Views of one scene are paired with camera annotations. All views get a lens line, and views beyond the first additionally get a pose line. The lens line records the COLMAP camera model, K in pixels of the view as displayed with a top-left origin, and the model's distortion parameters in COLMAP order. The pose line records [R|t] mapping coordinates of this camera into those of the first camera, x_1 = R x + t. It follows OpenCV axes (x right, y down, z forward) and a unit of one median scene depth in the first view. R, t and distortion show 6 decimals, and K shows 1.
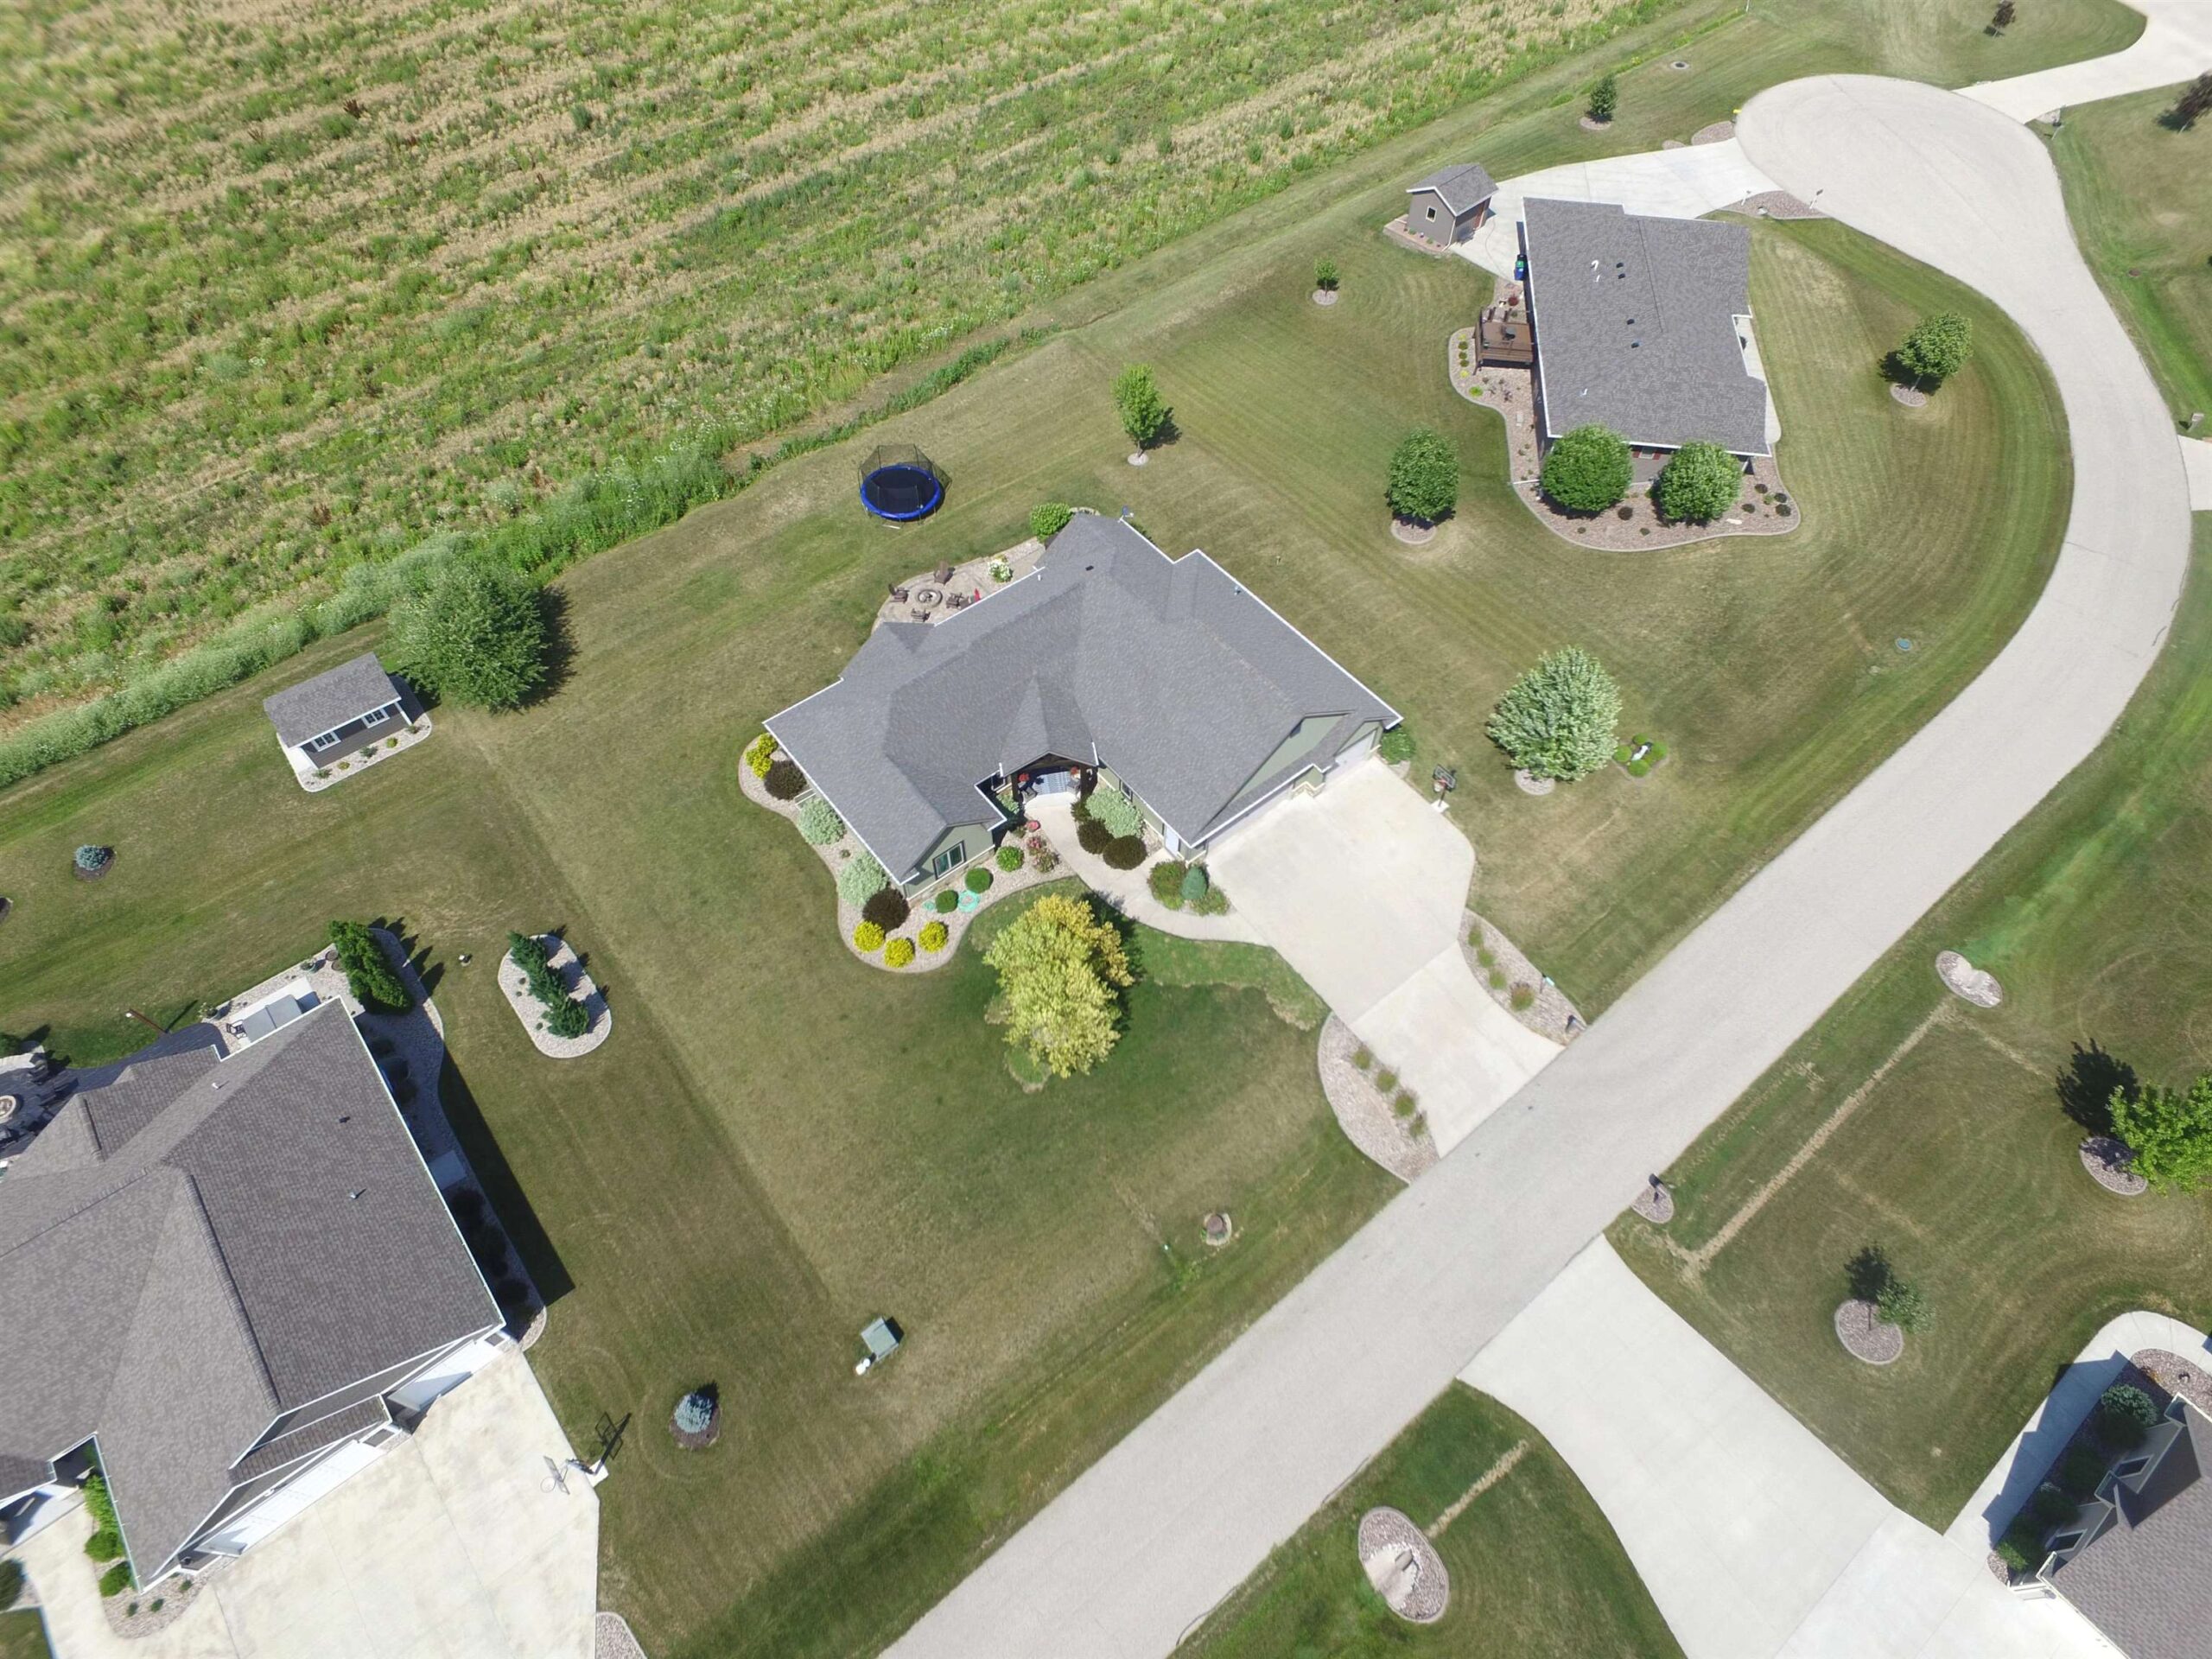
lens RADIAL K [[1265.8, 0, 1111.4], [0, 1265.8, 819.8], [0, 0, 1]] dist [-0.010741, 0.018387]
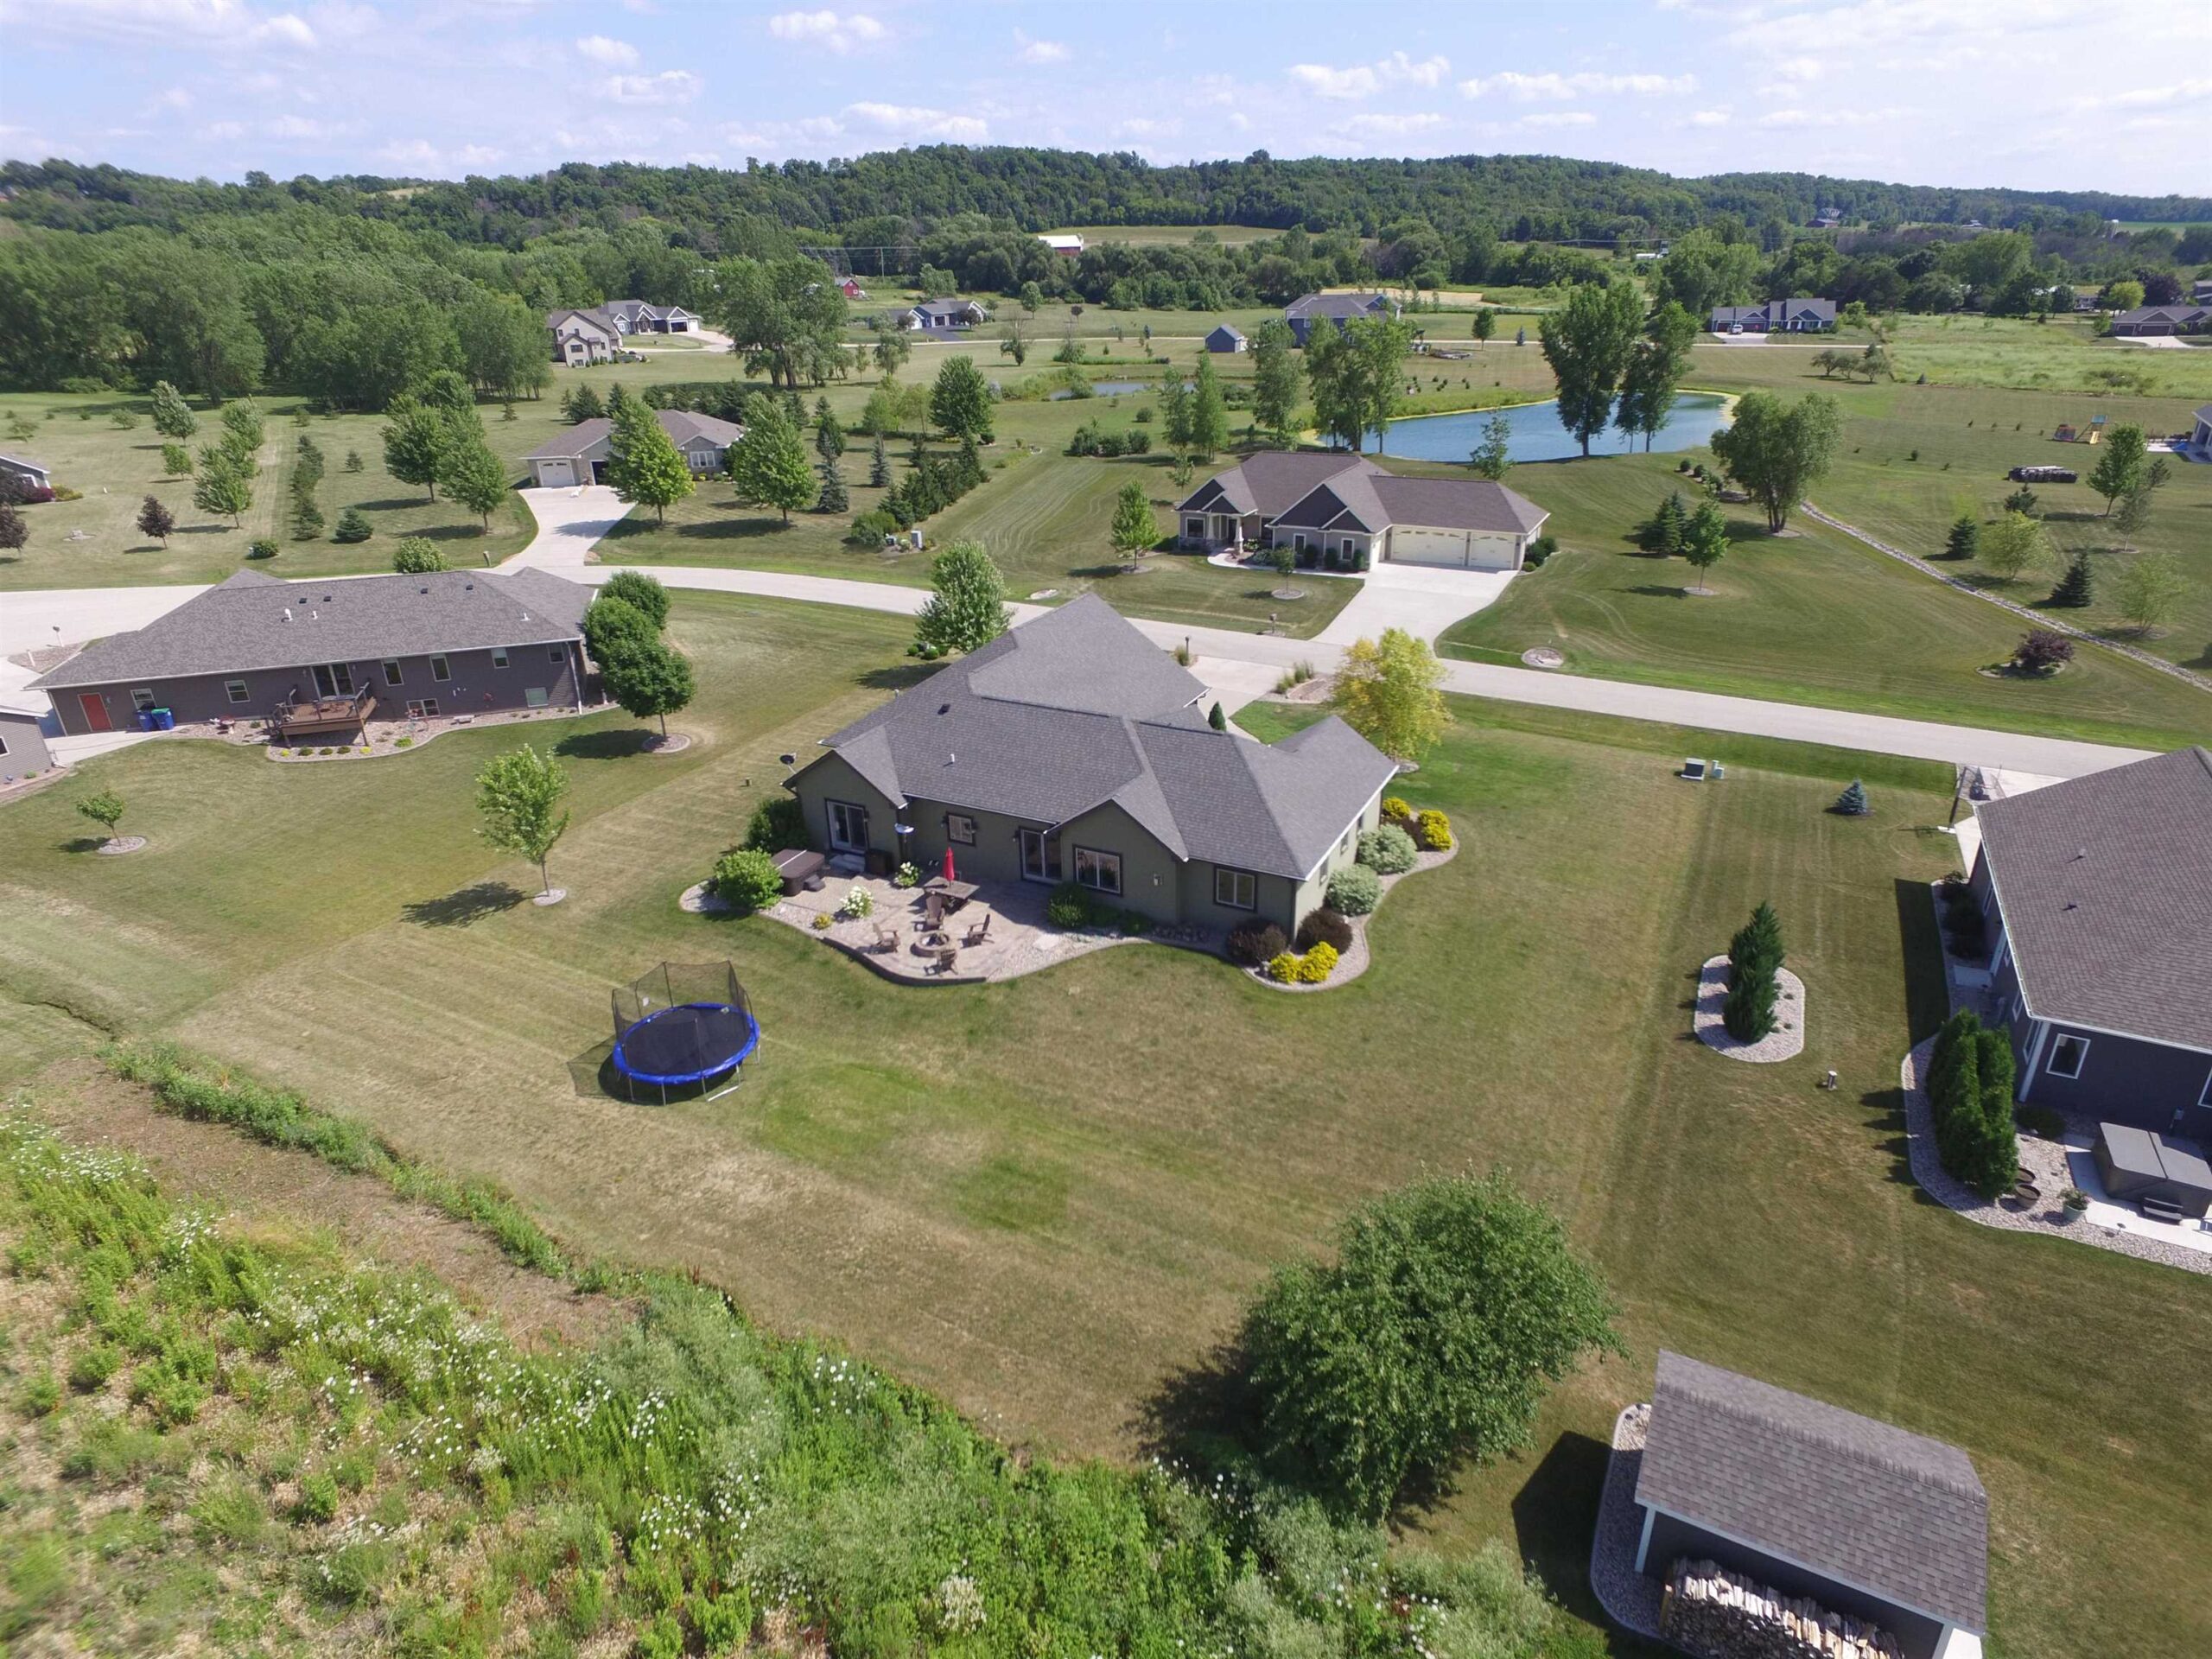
lens RADIAL K [[1265.8, 0, 1111.4], [0, 1265.8, 819.8], [0, 0, 1]] dist [-0.010741, 0.018387]
pose [[-0.405820, -0.376910, 0.832616, -0.809274], [0.751755, 0.380450, 0.538630, -0.556289], [-0.519784, 0.844510, 0.128949, 0.930019]]
